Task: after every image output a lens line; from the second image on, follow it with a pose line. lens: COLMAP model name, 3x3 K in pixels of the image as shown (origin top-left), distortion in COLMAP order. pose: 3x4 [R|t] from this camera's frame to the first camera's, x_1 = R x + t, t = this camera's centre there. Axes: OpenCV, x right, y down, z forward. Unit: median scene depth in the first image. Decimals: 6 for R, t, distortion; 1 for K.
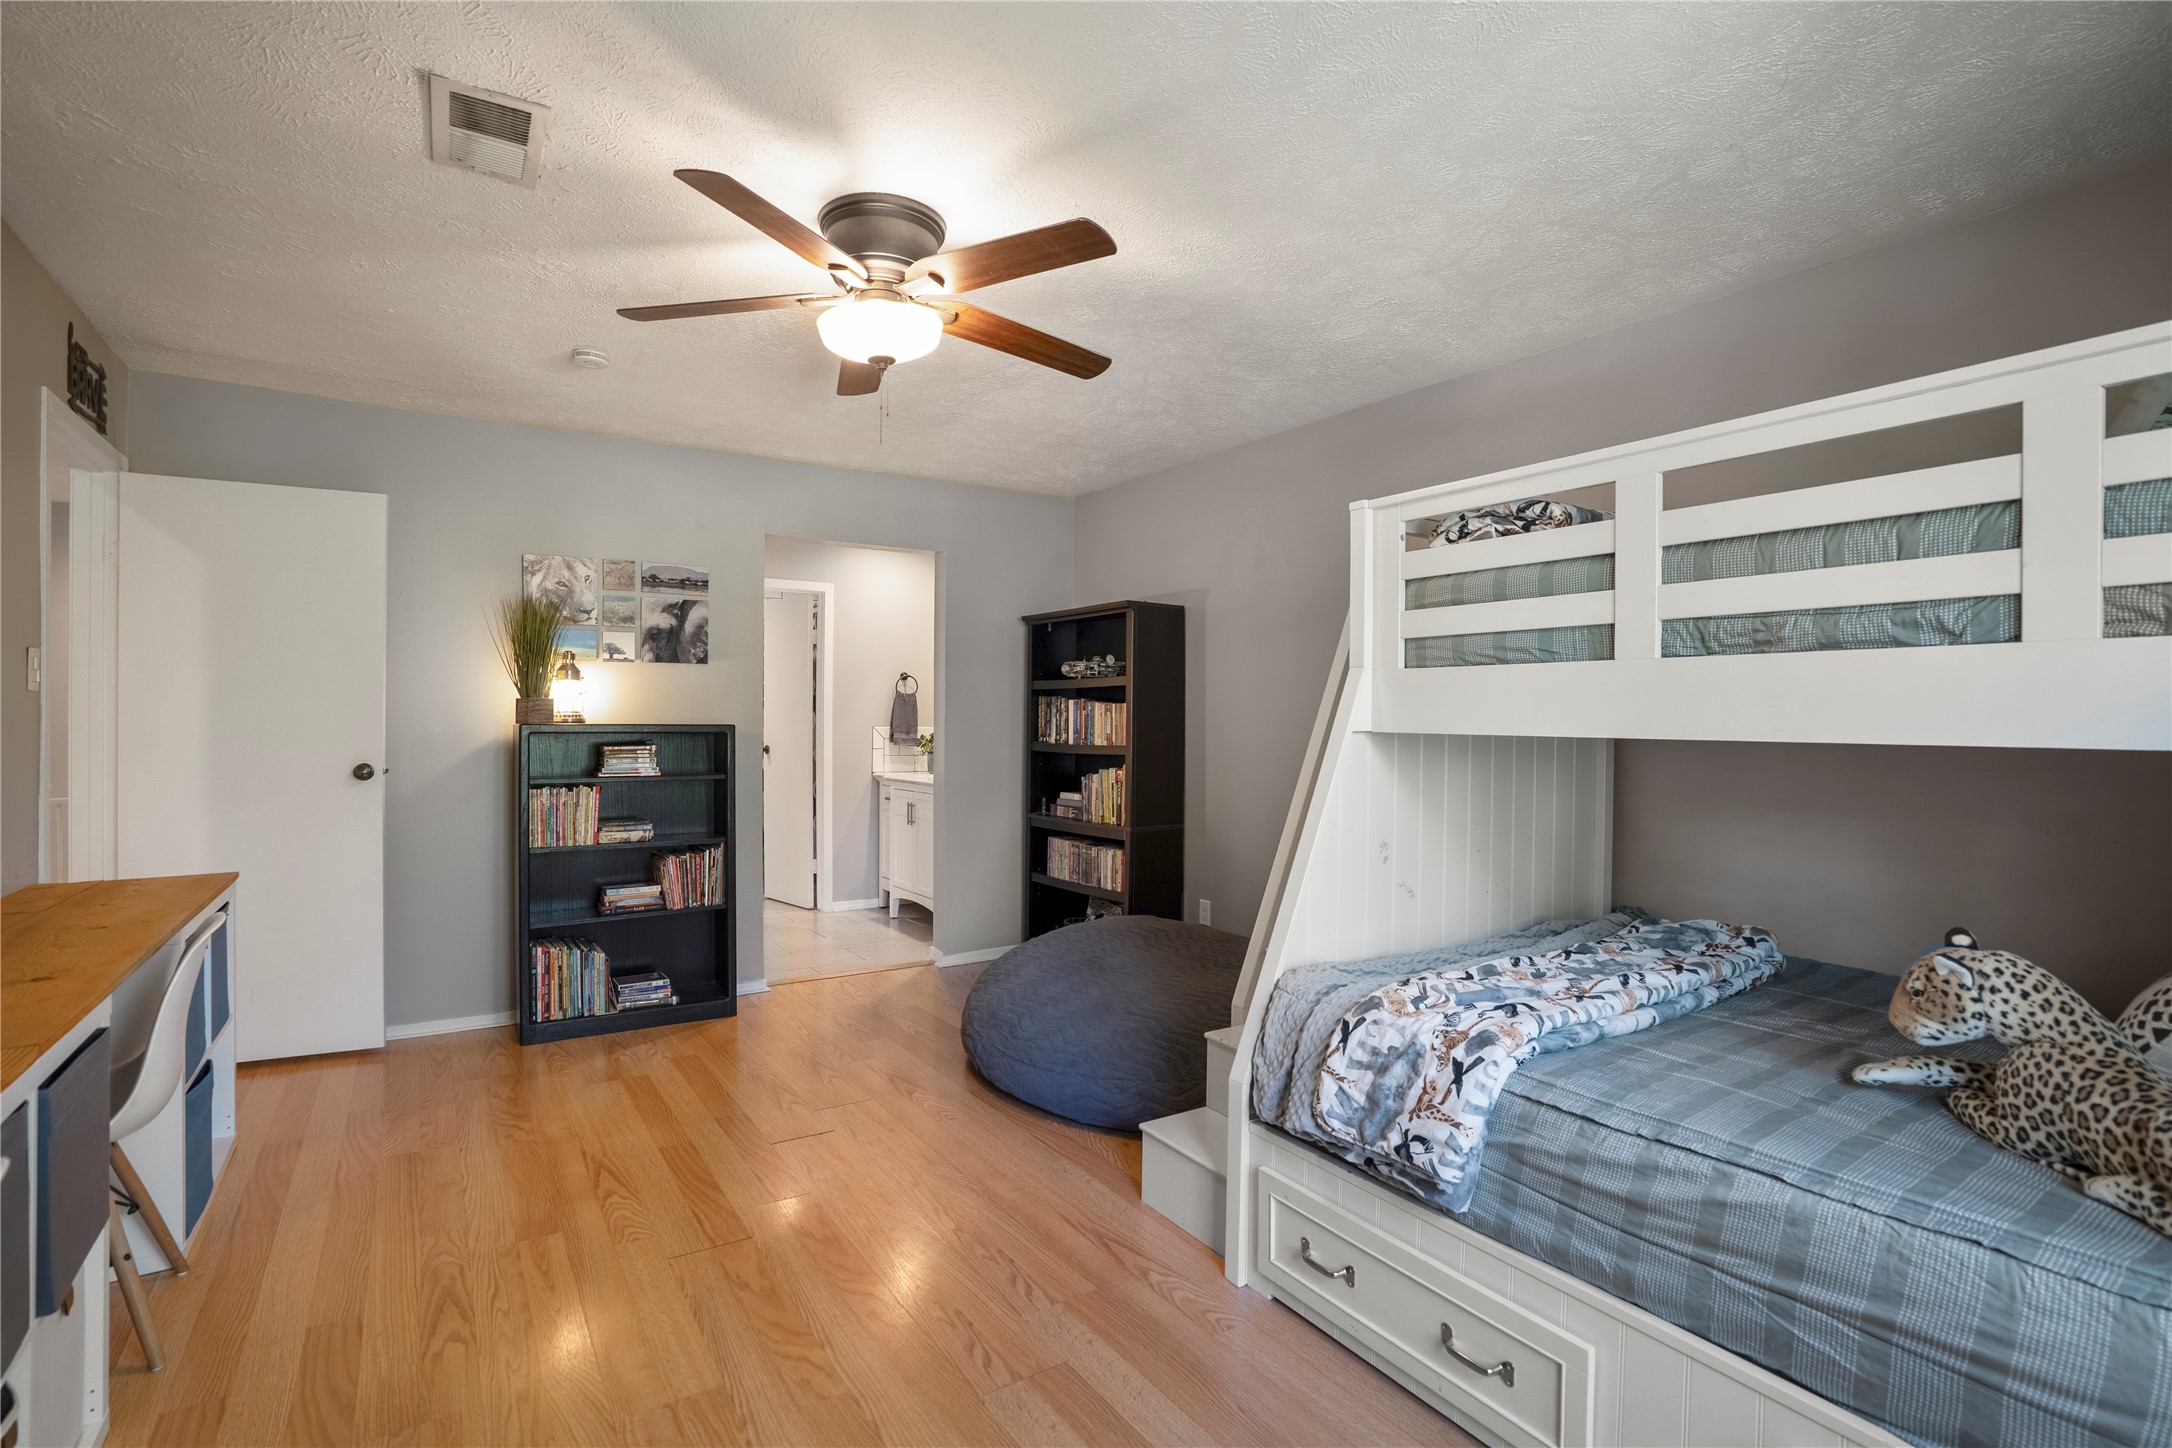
lens RADIAL K [[1027.4, 0, 1084.4], [0, 1027.4, 710.6], [0, 0, 1]] dist [-0.071652, 0.030154]
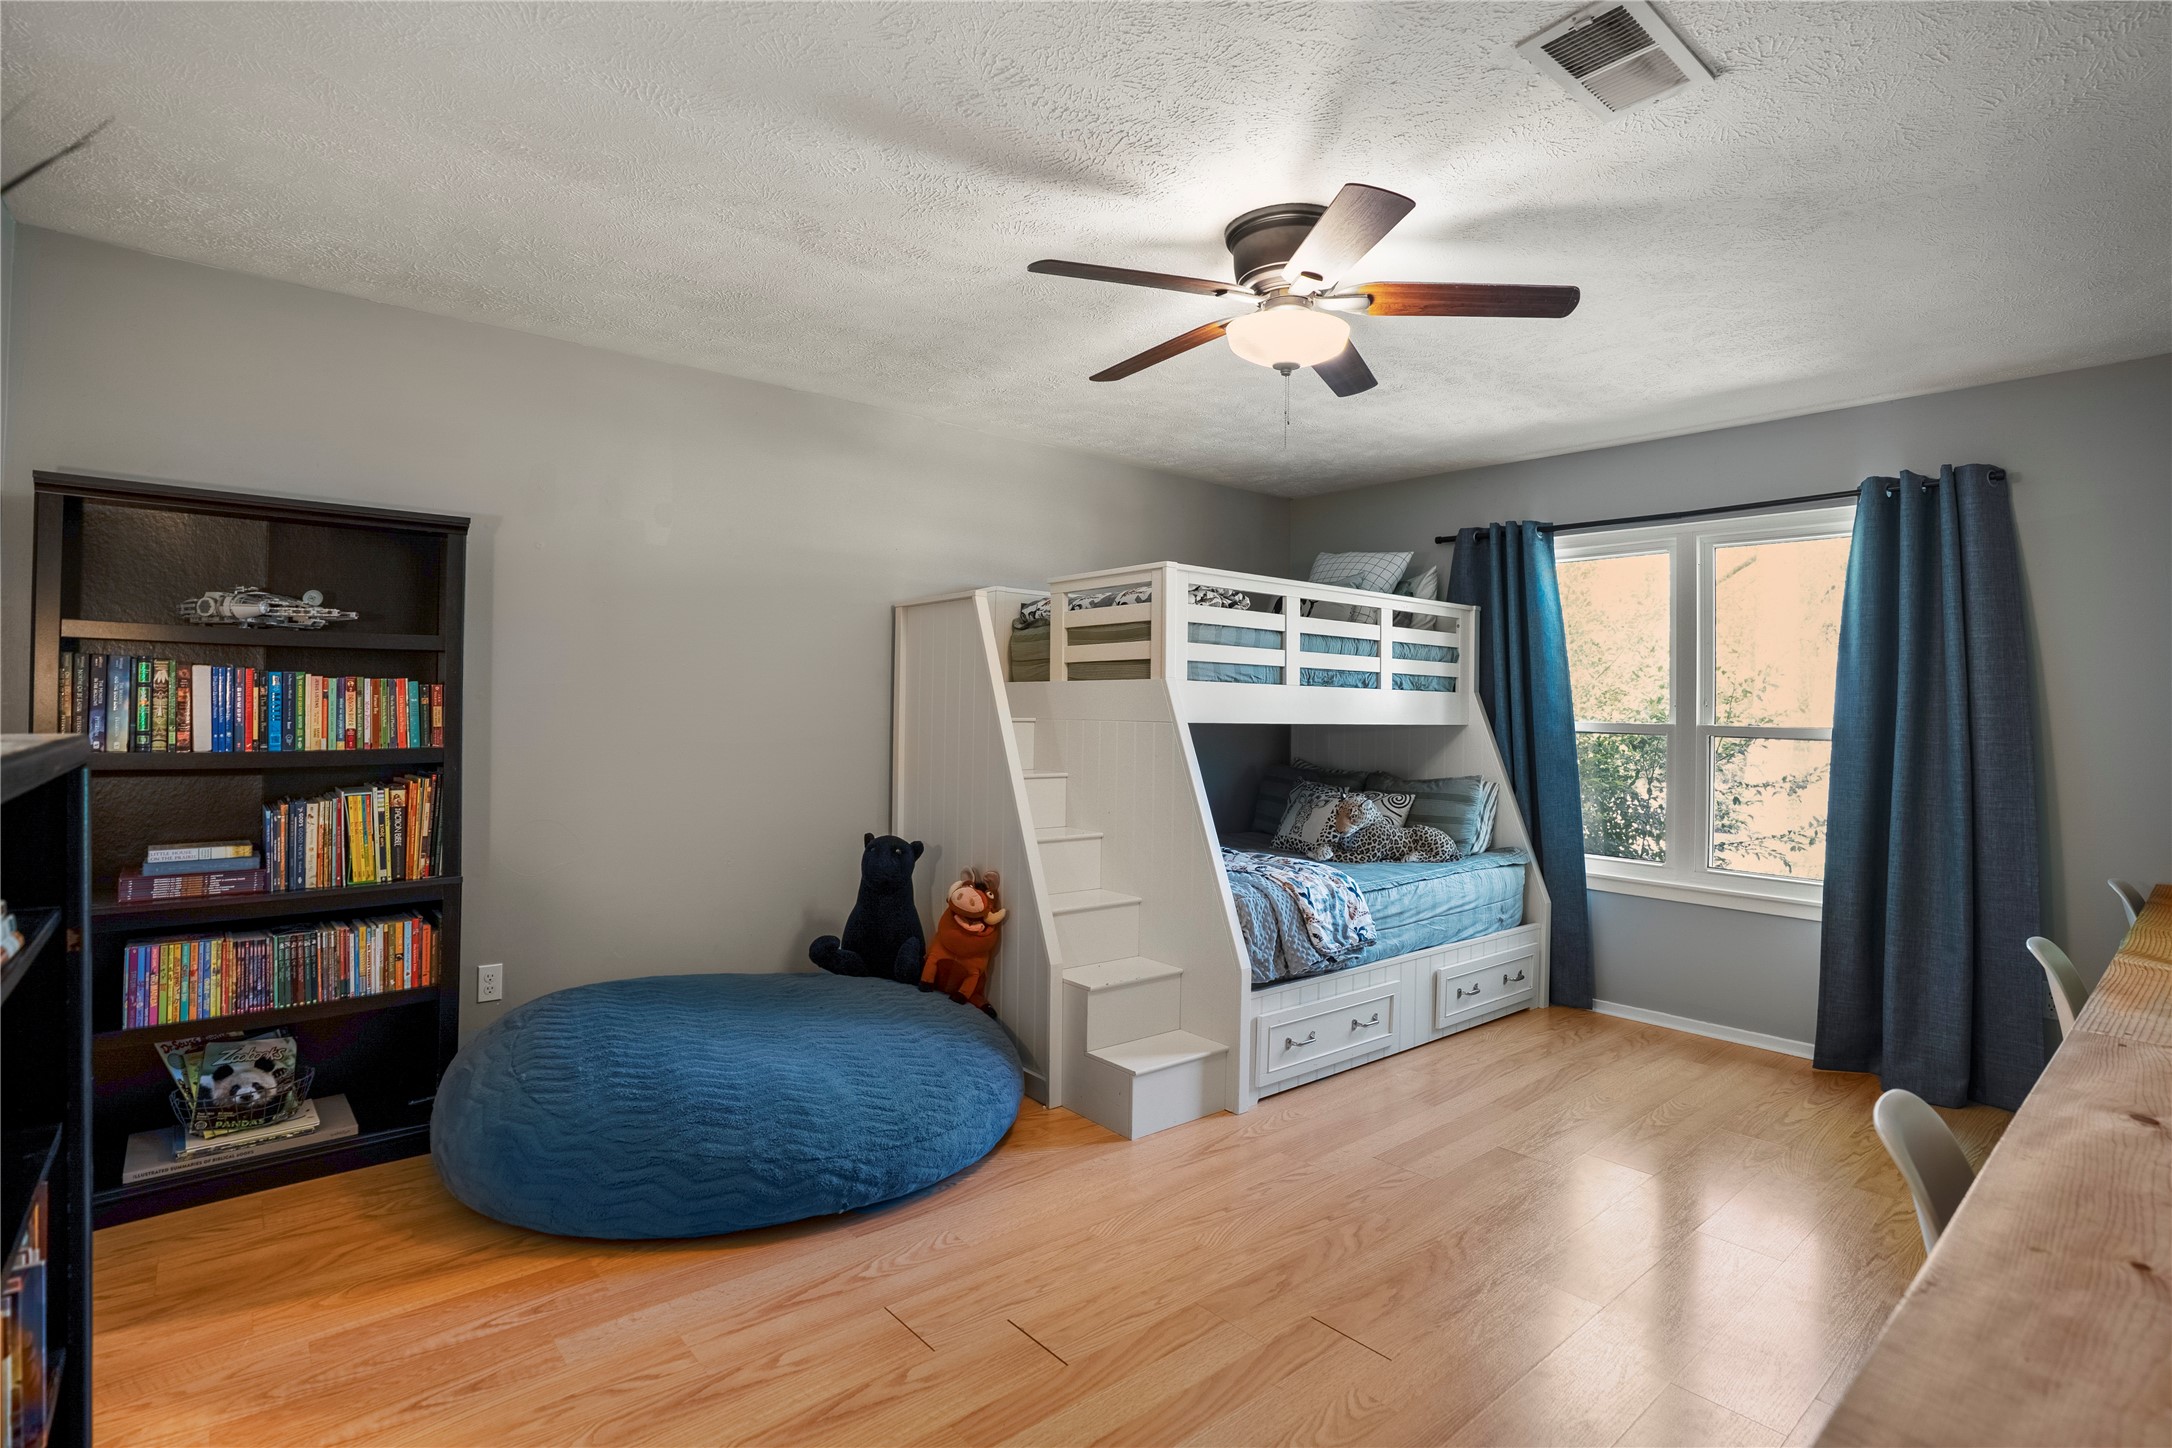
lens RADIAL K [[991.3, 0, 1081.1], [0, 991.3, 716.7], [0, 0, 1]] dist [-0.043170, 0.000108]
pose [[-0.107049, 0.008429, 0.994218, -1.162492], [-0.012565, 0.999873, -0.009830, 0.031642], [-0.994174, -0.013544, -0.106929, 1.339623]]
